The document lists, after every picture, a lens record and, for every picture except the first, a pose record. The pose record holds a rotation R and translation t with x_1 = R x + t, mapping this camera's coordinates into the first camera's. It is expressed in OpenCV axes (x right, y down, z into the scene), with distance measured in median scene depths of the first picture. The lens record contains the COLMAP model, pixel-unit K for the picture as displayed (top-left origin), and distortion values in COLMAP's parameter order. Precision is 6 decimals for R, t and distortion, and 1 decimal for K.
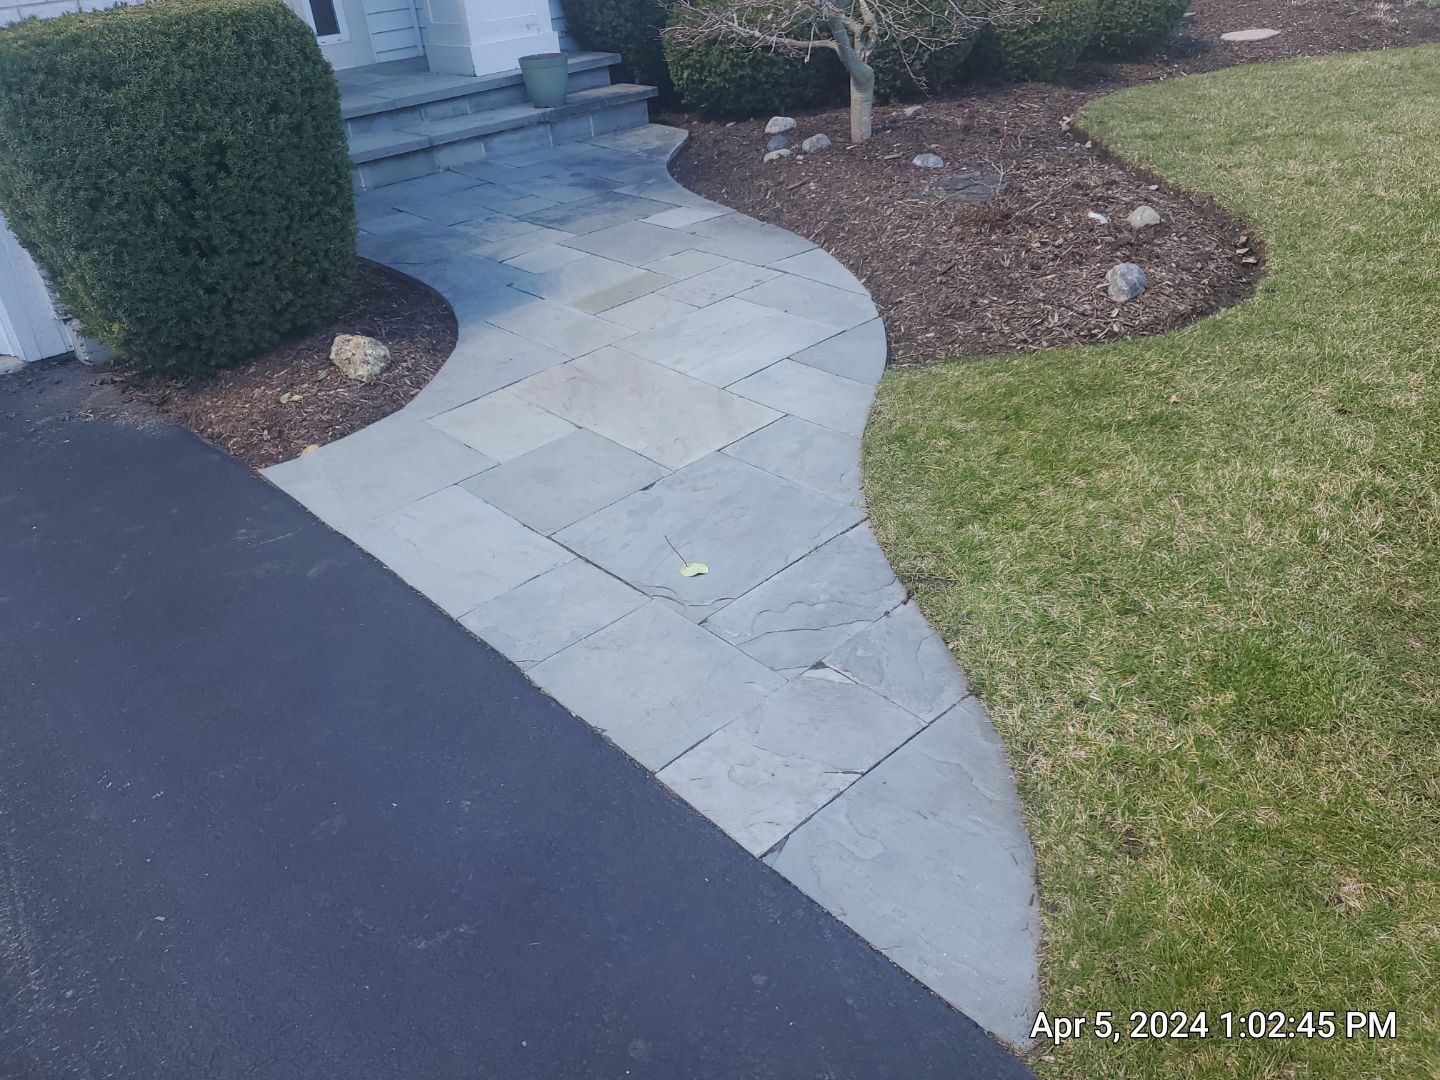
lens RADIAL K [[1120.5, 0, 723.5], [0, 1120.5, 515.4], [0, 0, 1]] dist [0.024435, -0.005444]
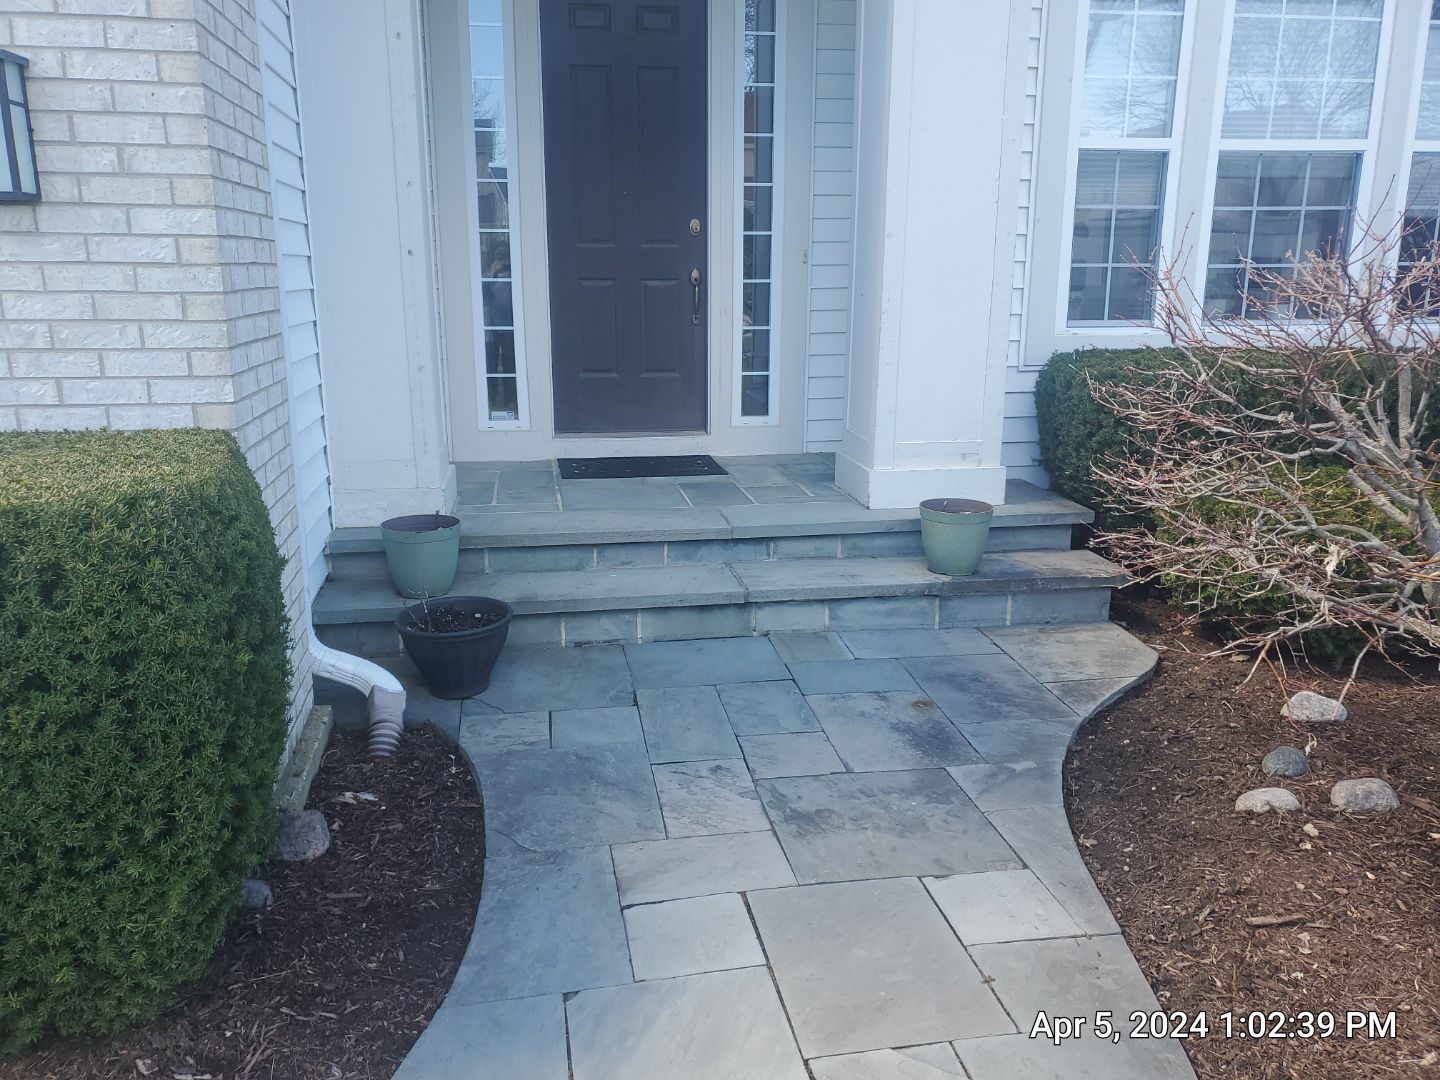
lens RADIAL K [[1120.5, 0, 701.2], [0, 1120.5, 540.4], [0, 0, 1]] dist [0.024435, -0.005444]
pose [[0.845519, 0.207598, -0.491935, 0.083746], [-0.321187, 0.933742, -0.158002, -0.386595], [0.426540, 0.291597, 0.856175, 0.592828]]
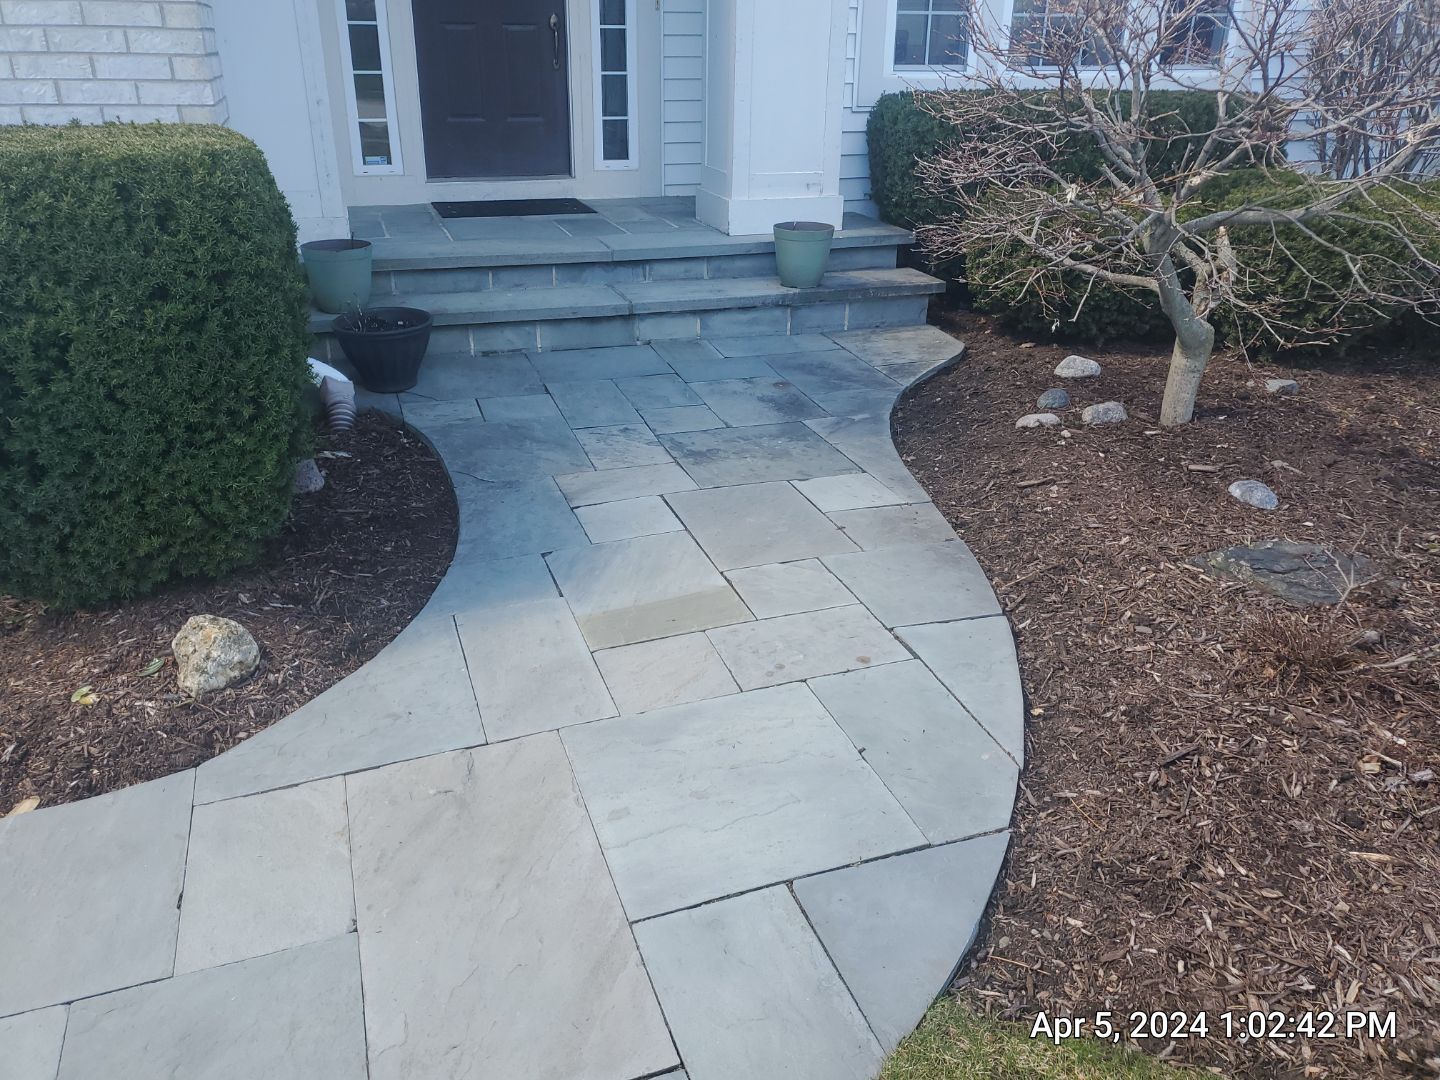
lens RADIAL K [[1120.5, 0, 704.4], [0, 1120.5, 529.3], [0, 0, 1]] dist [0.024435, -0.005444]
pose [[0.916554, 0.240009, -0.319882, 0.140951], [-0.265757, 0.963262, -0.038730, -0.251163], [0.298834, 0.120509, 0.946666, 0.411498]]
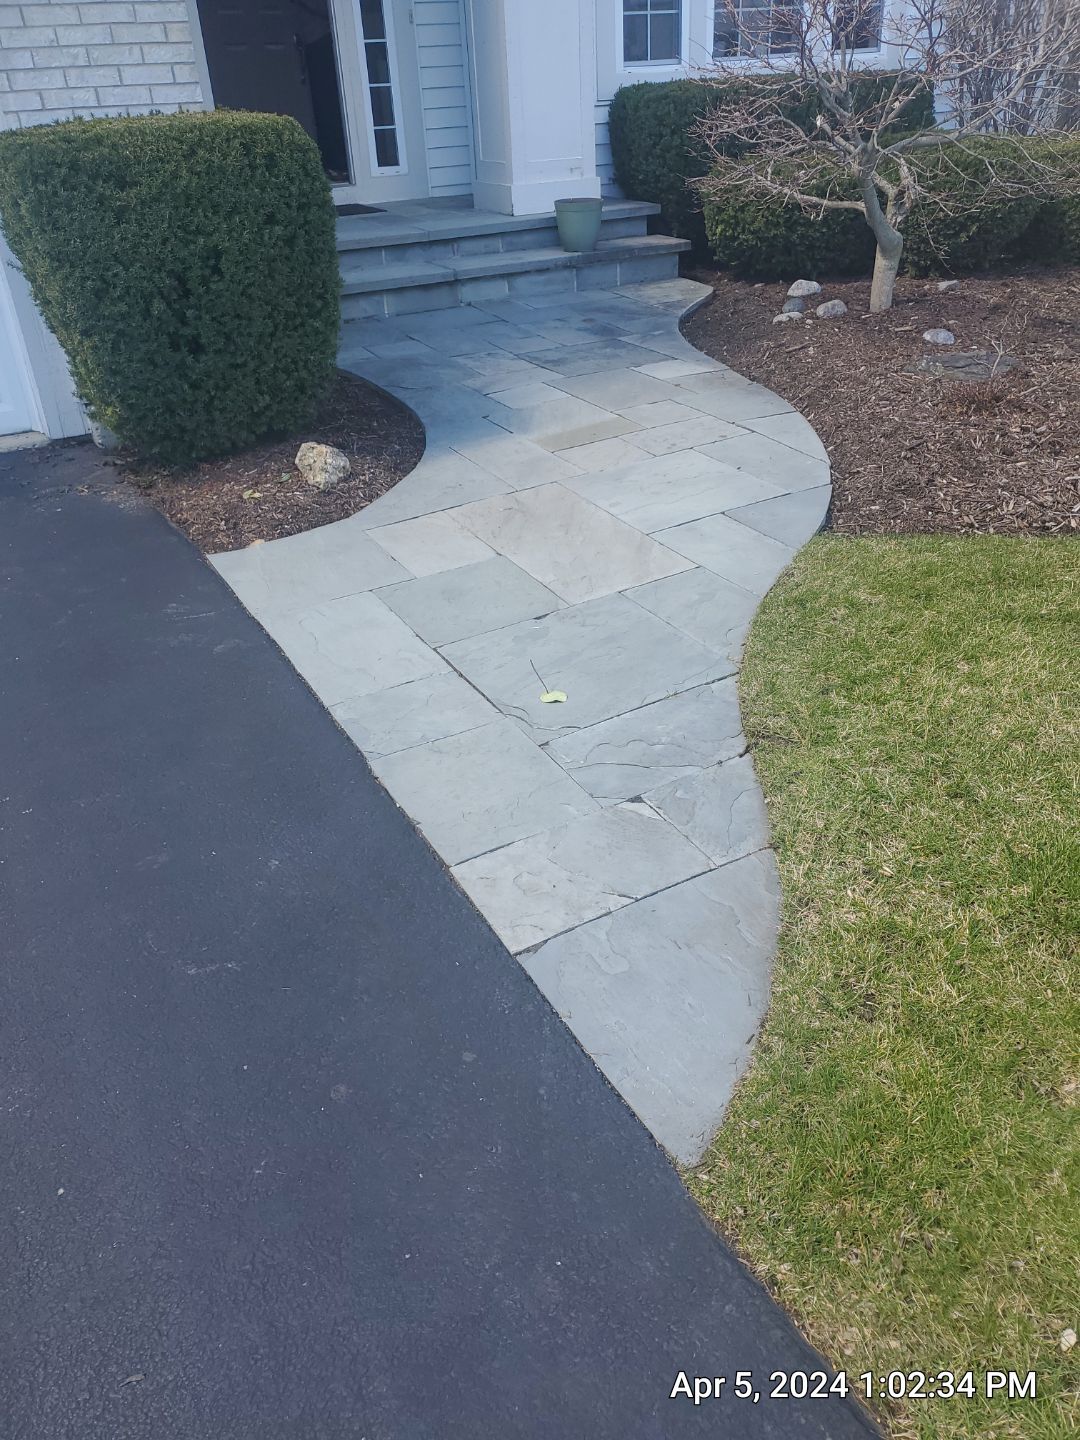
lens RADIAL K [[1120.5, 0, 559.6], [0, 1120.5, 725.7], [0, 0, 1]] dist [0.024435, -0.005444]
pose [[0.974722, 0.151325, -0.164371, 0.099867], [-0.145254, 0.988209, 0.048417, 0.016573], [0.169759, -0.023317, 0.985210, -0.008655]]
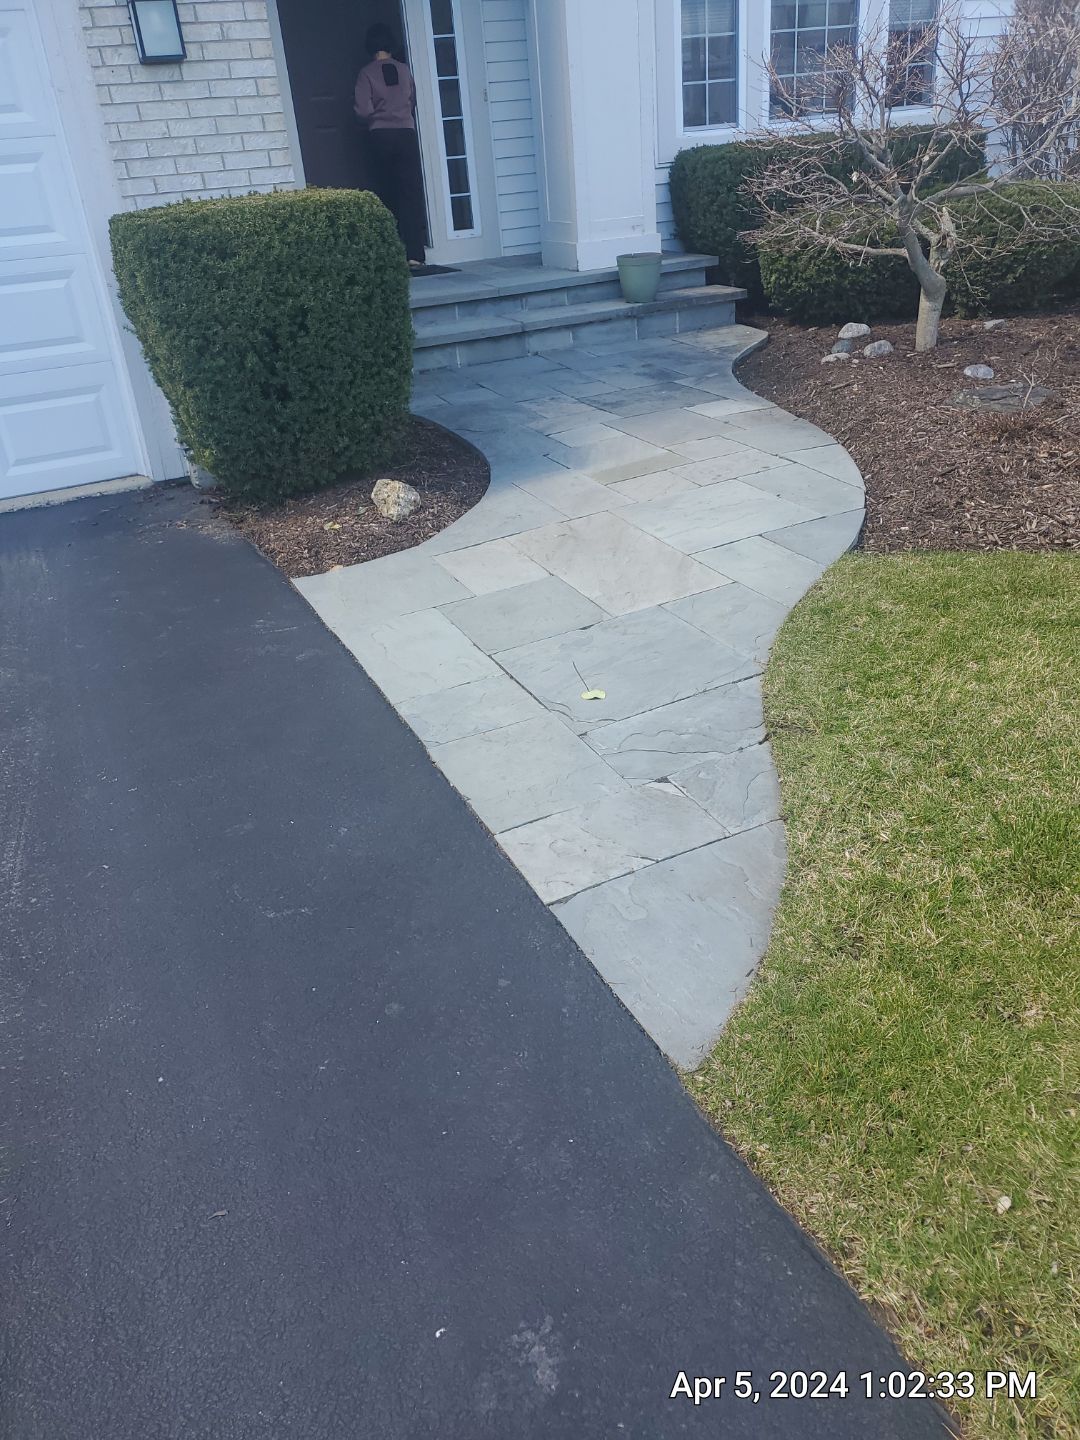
lens RADIAL K [[1120.5, 0, 553.4], [0, 1120.5, 711.9], [0, 0, 1]] dist [0.024435, -0.005444]
pose [[0.959413, 0.142126, -0.243571, 0.140339], [-0.144627, 0.989456, 0.007680, 0.042064], [0.242094, 0.027859, 0.969853, -0.074767]]
